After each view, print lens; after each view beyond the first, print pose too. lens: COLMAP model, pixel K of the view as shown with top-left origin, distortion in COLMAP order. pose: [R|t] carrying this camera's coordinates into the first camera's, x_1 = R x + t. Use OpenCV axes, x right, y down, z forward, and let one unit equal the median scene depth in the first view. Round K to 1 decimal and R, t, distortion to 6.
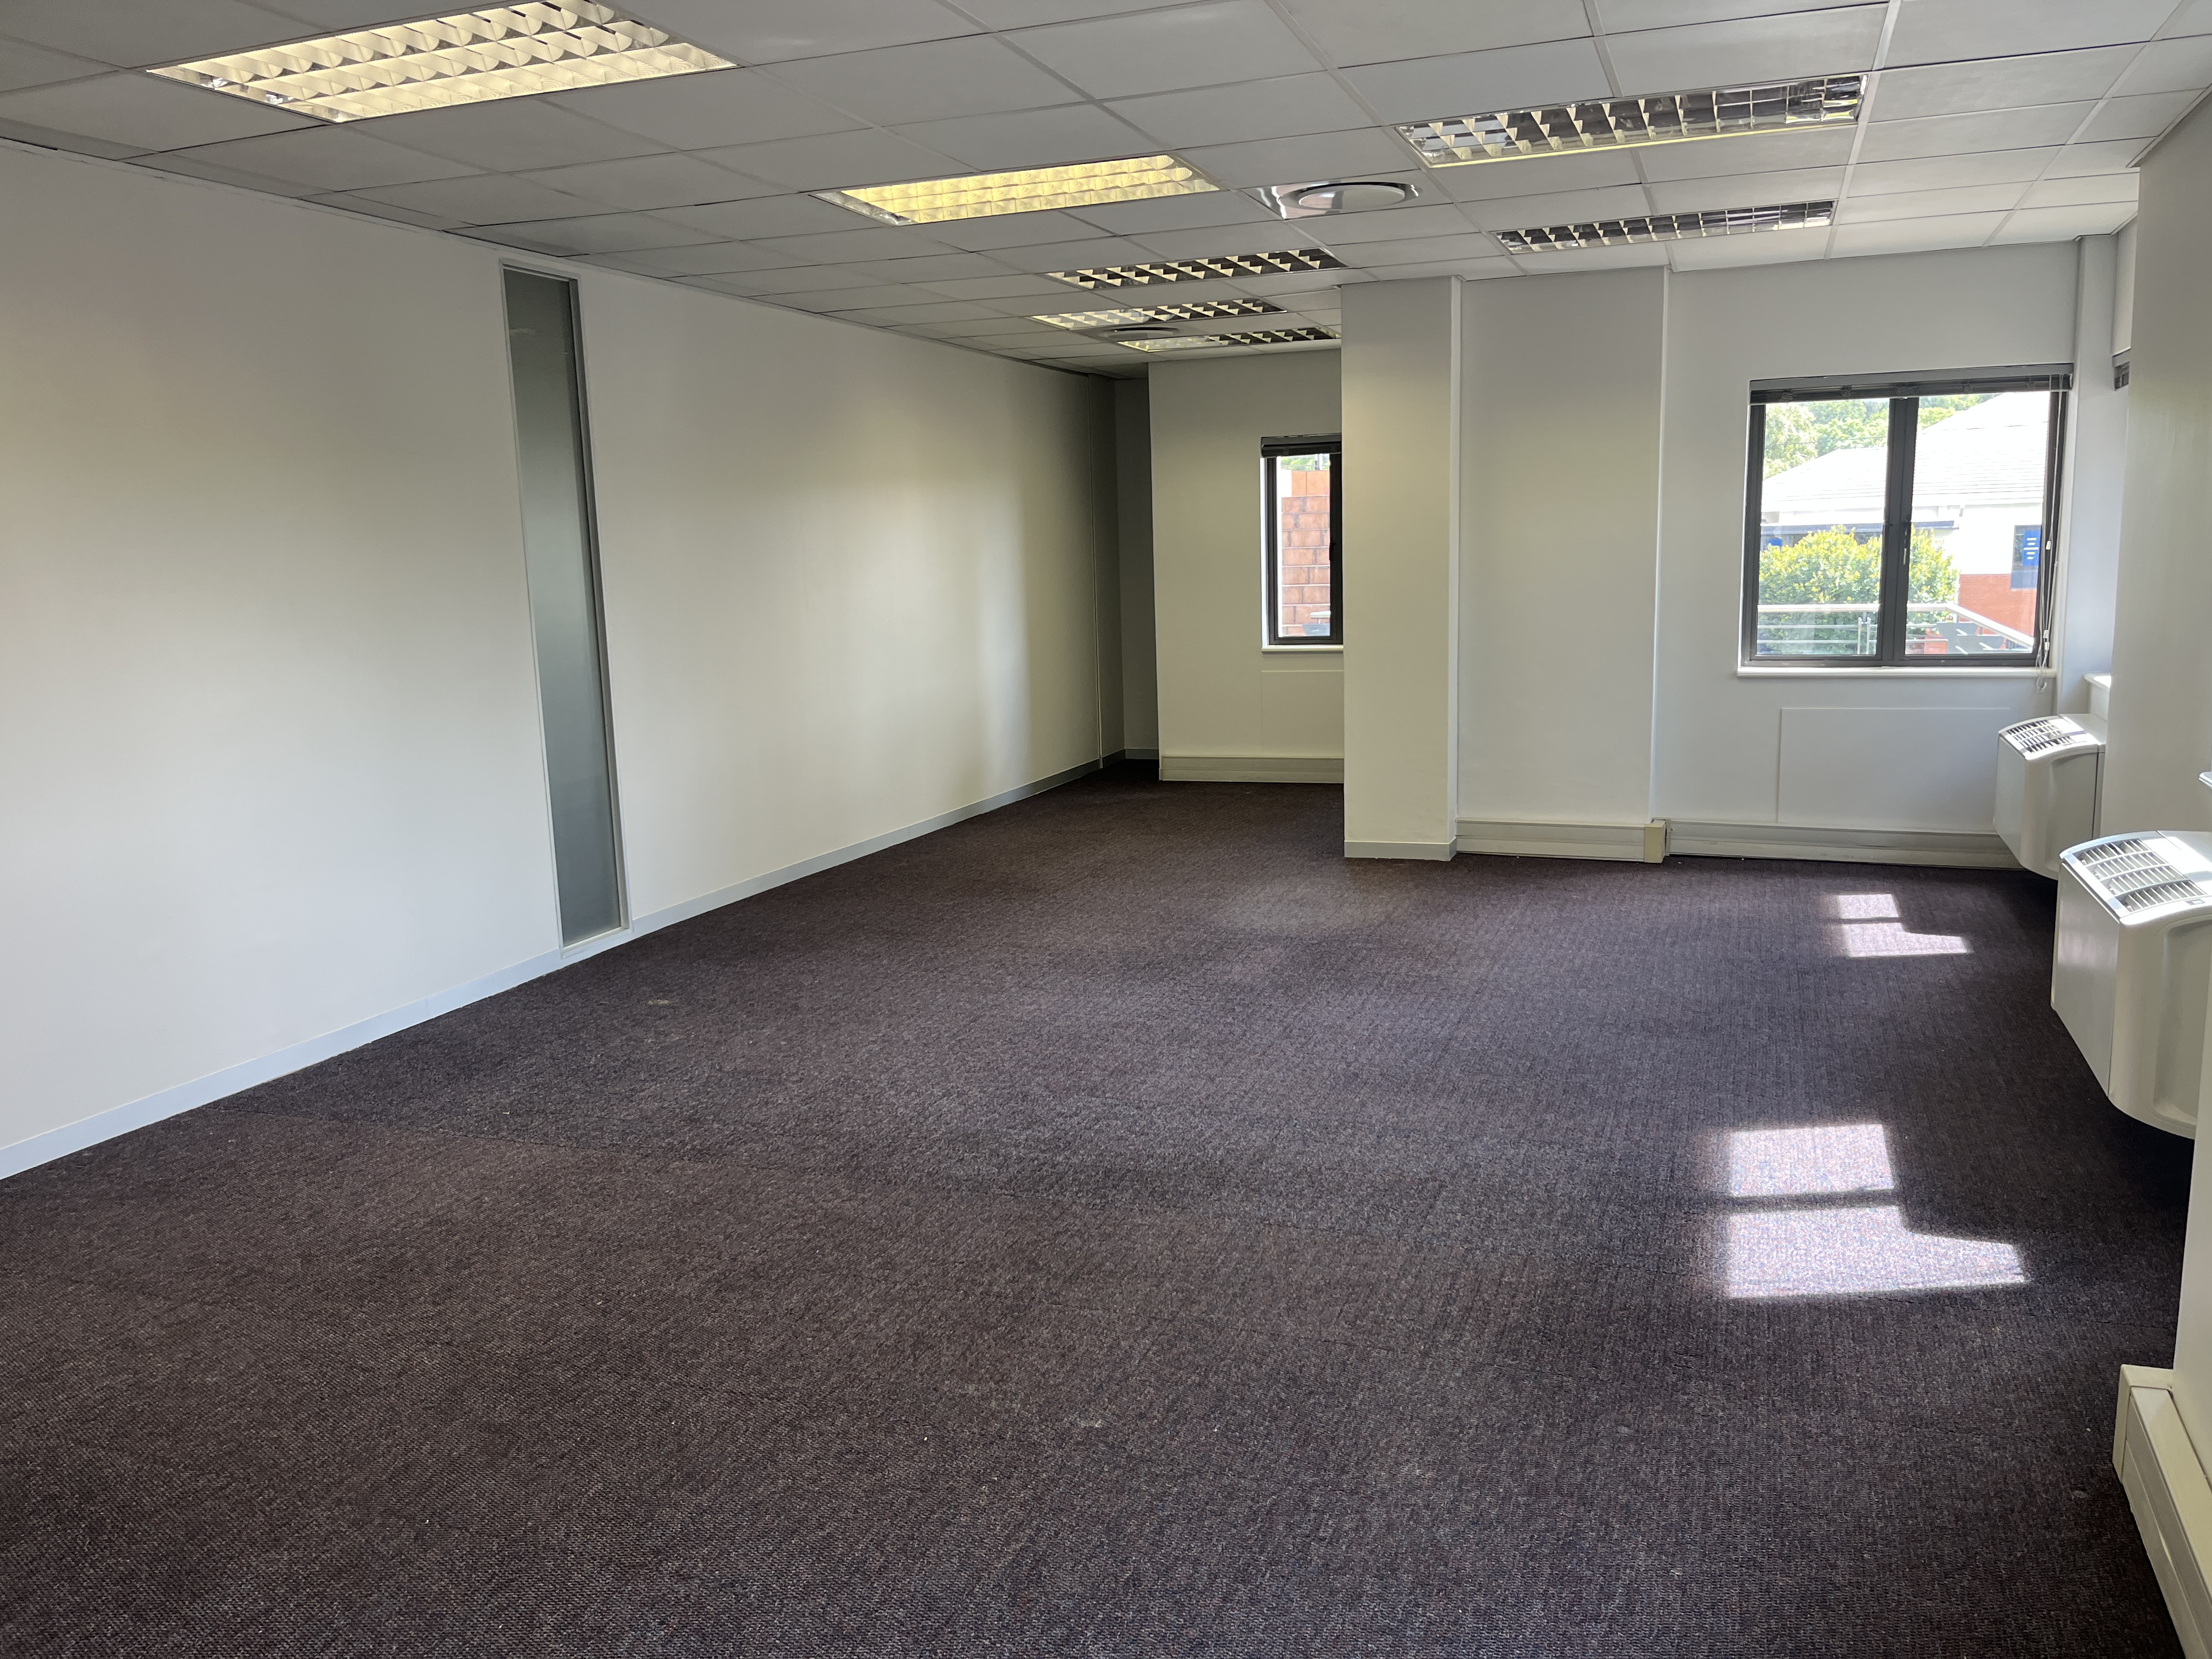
lens RADIAL K [[1659.6, 0, 1136.5], [0, 1659.6, 829.3], [0, 0, 1]] dist [0.060393, -0.112116]
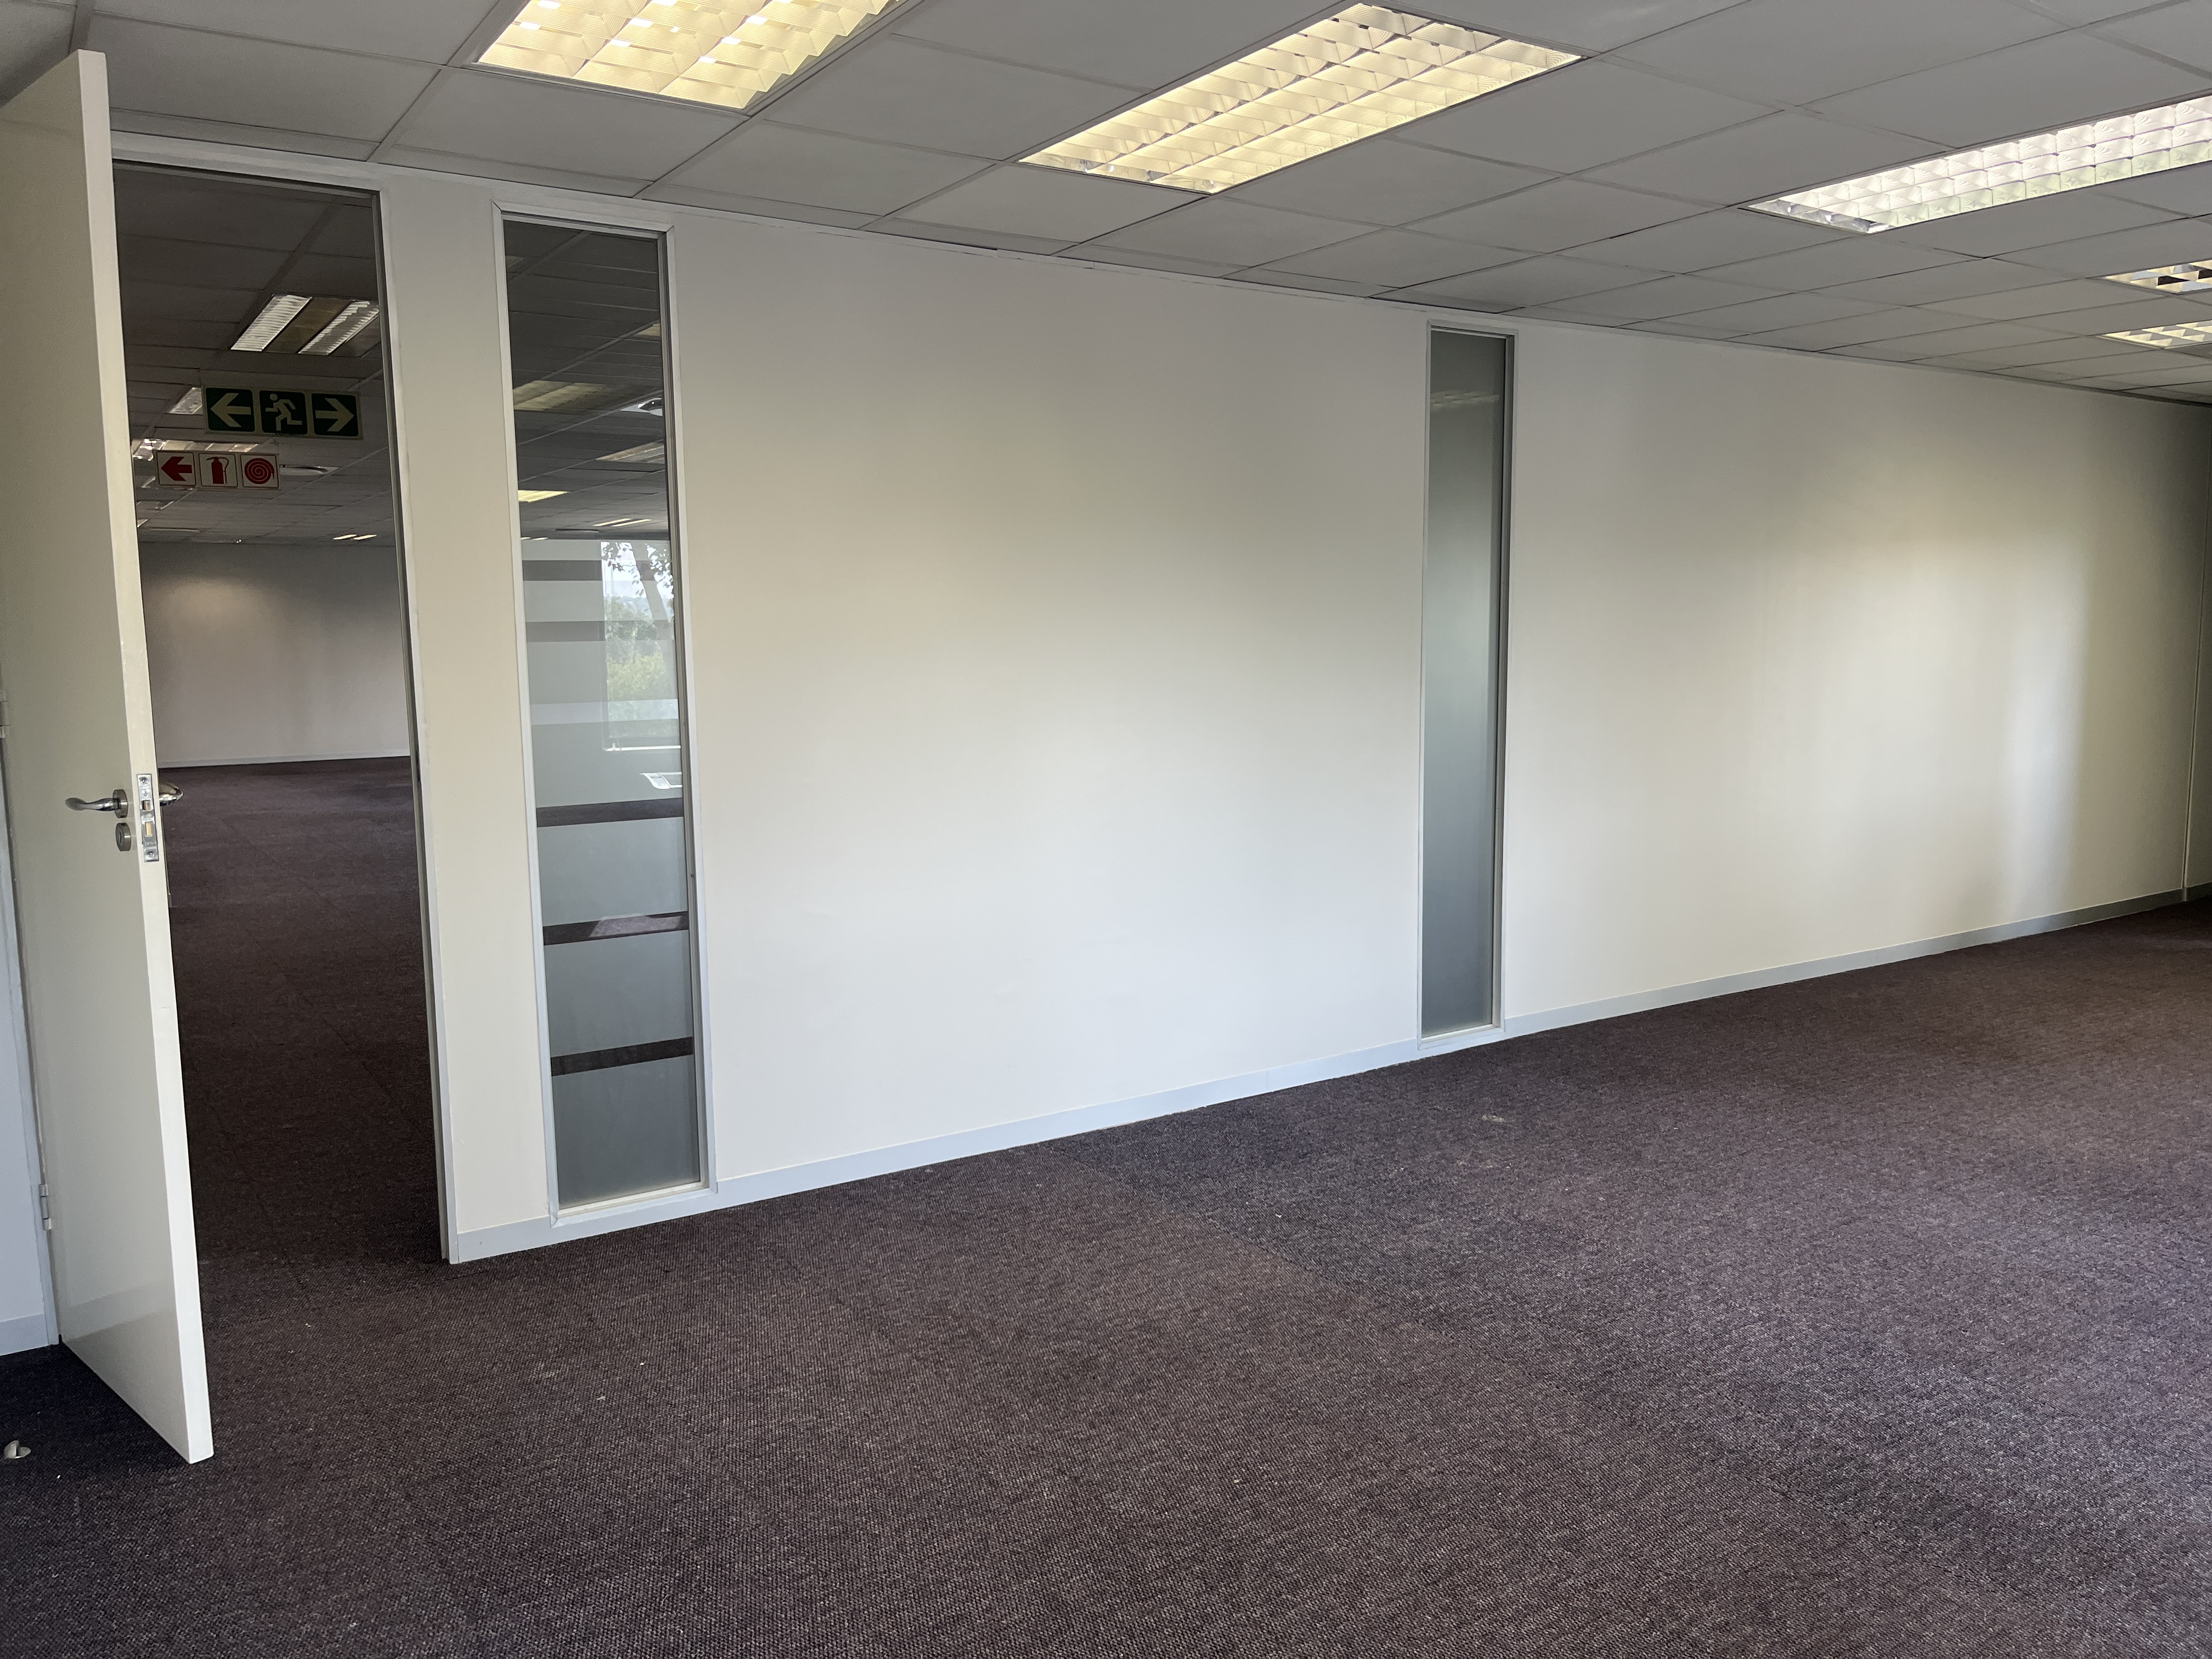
lens RADIAL K [[1665.0, 0, 1126.1], [0, 1665.0, 831.5], [0, 0, 1]] dist [0.074040, -0.111974]
pose [[0.807439, 0.086645, -0.583553, 0.074481], [-0.107631, 0.994190, -0.001310, -0.030721], [0.580049, 0.063866, 0.812074, 0.144032]]
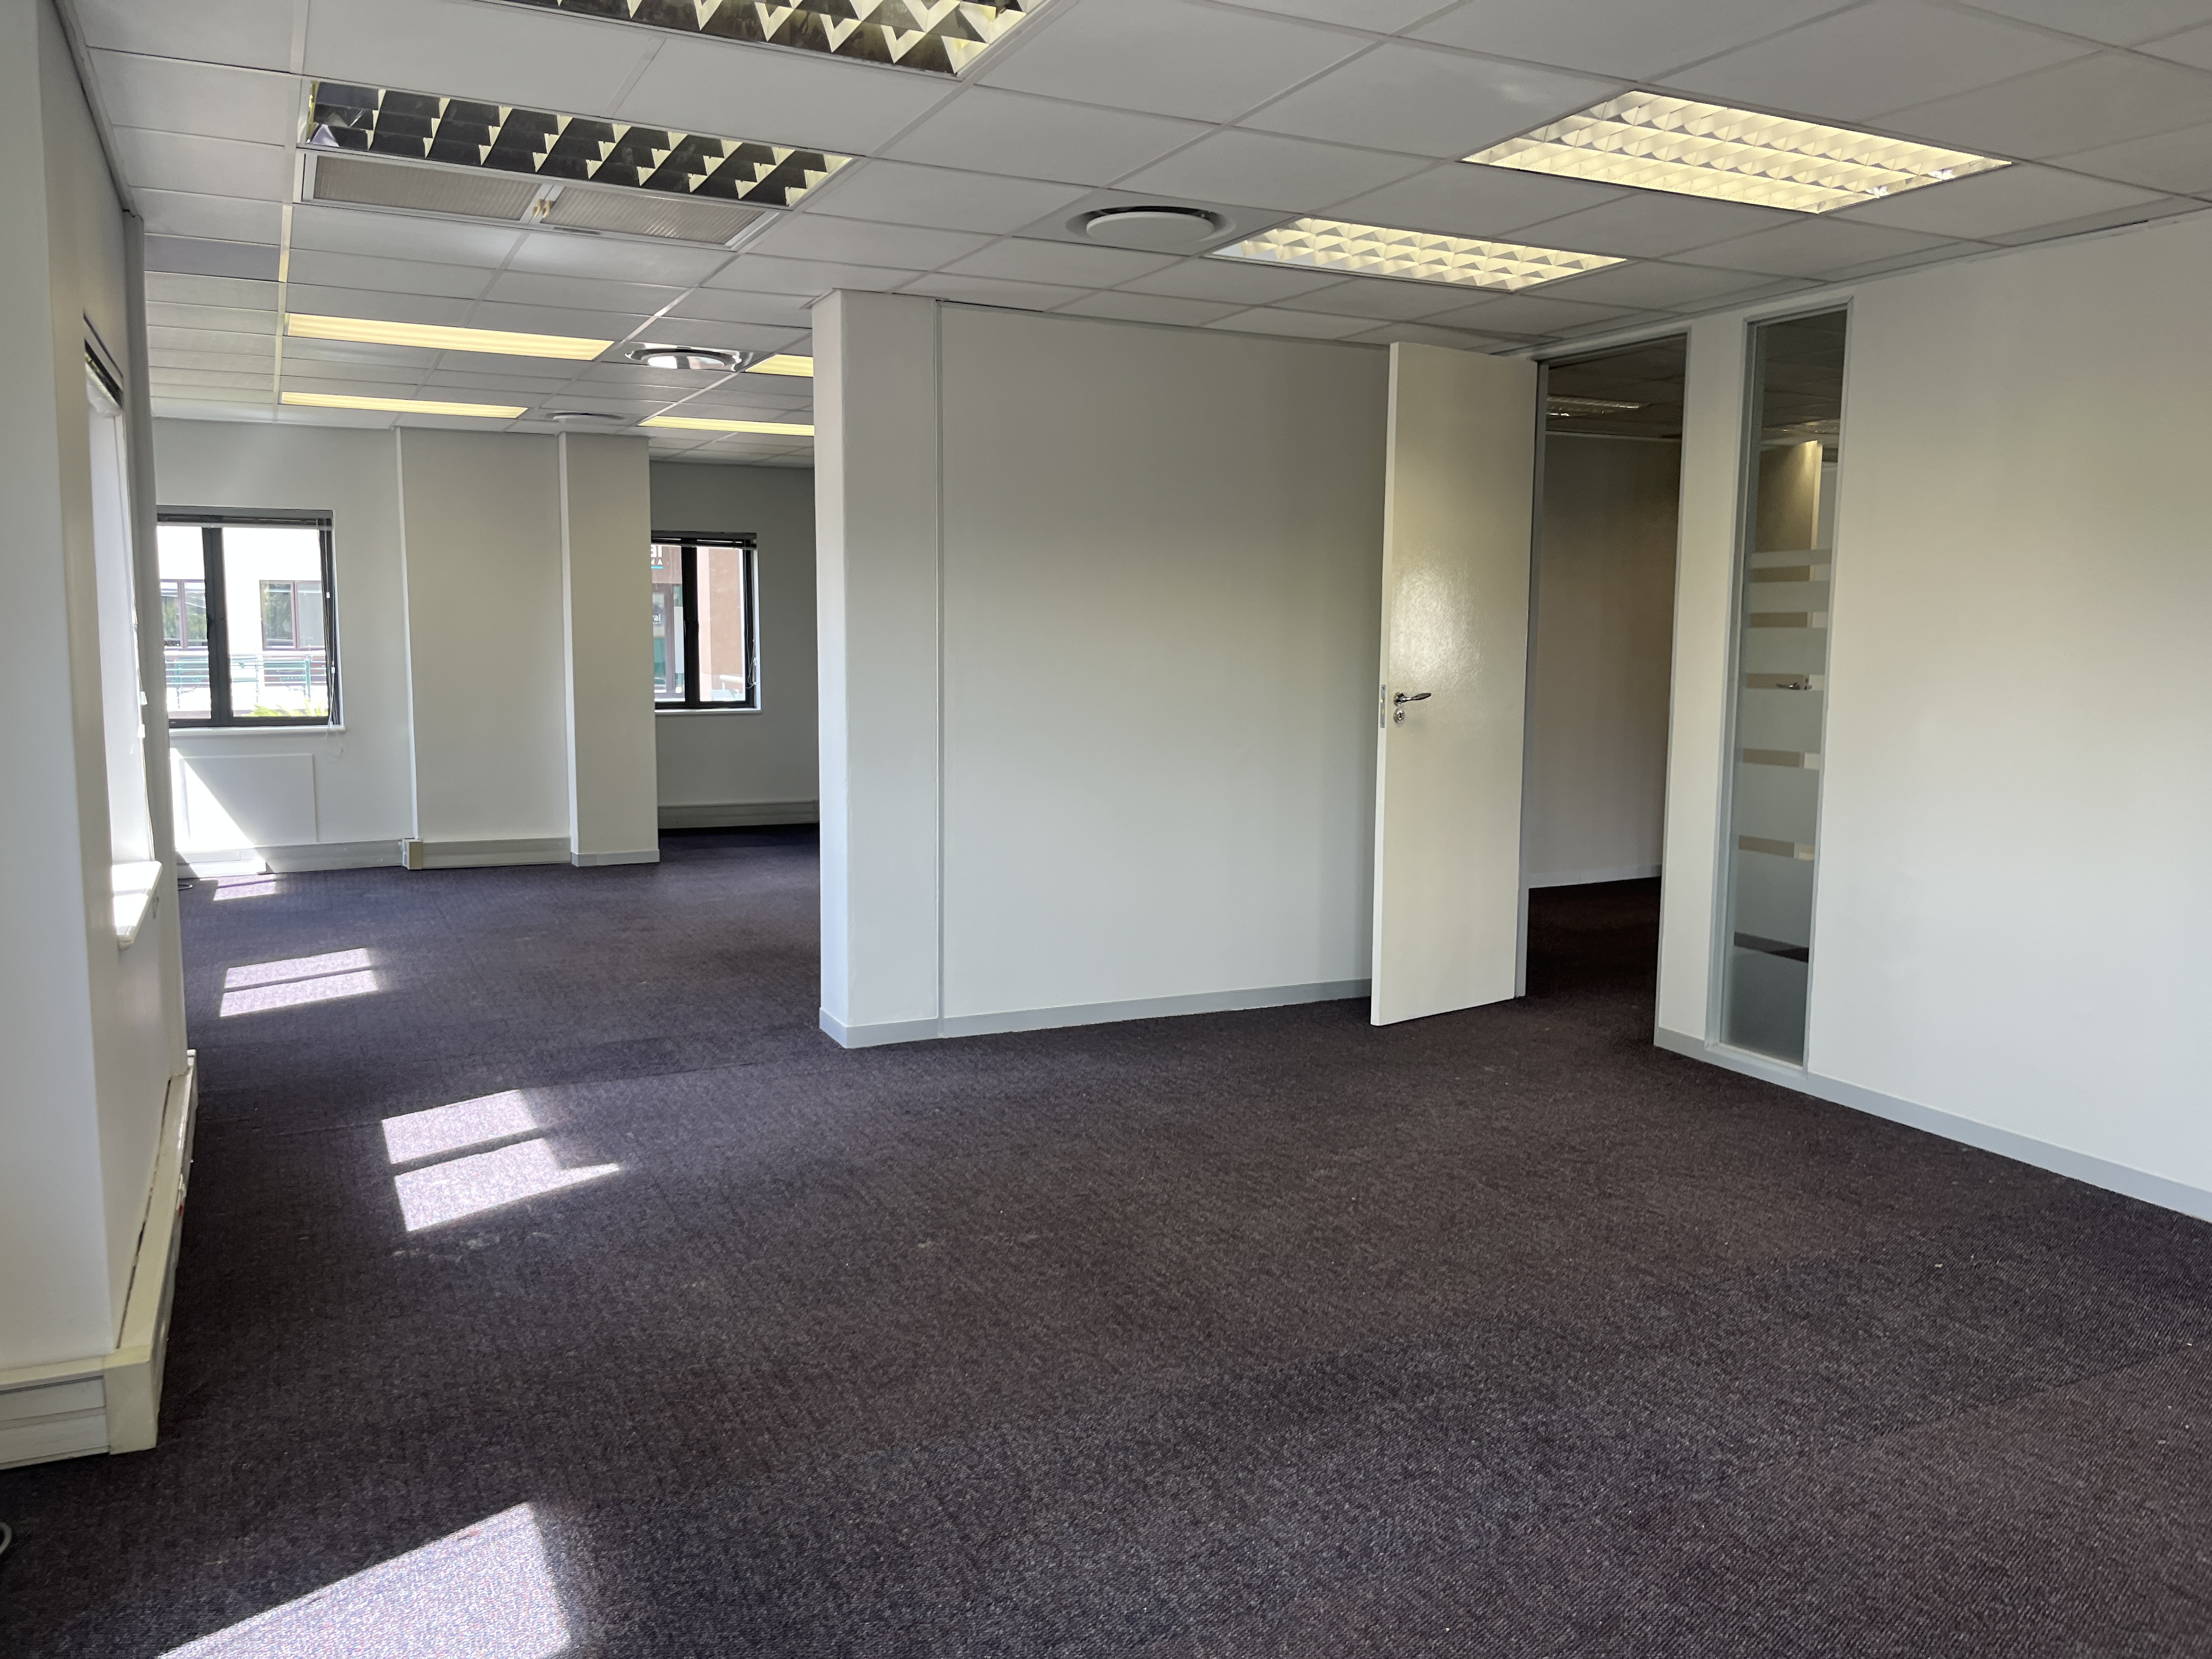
lens RADIAL K [[1677.4, 0, 1106.0], [0, 1677.4, 829.5], [0, 0, 1]] dist [0.011395, 0.002733]
pose [[-0.692076, 0.108435, -0.713634, 0.448443], [-0.112616, 0.960325, 0.255133, -0.190713], [0.712986, 0.256938, -0.652406, 1.037248]]
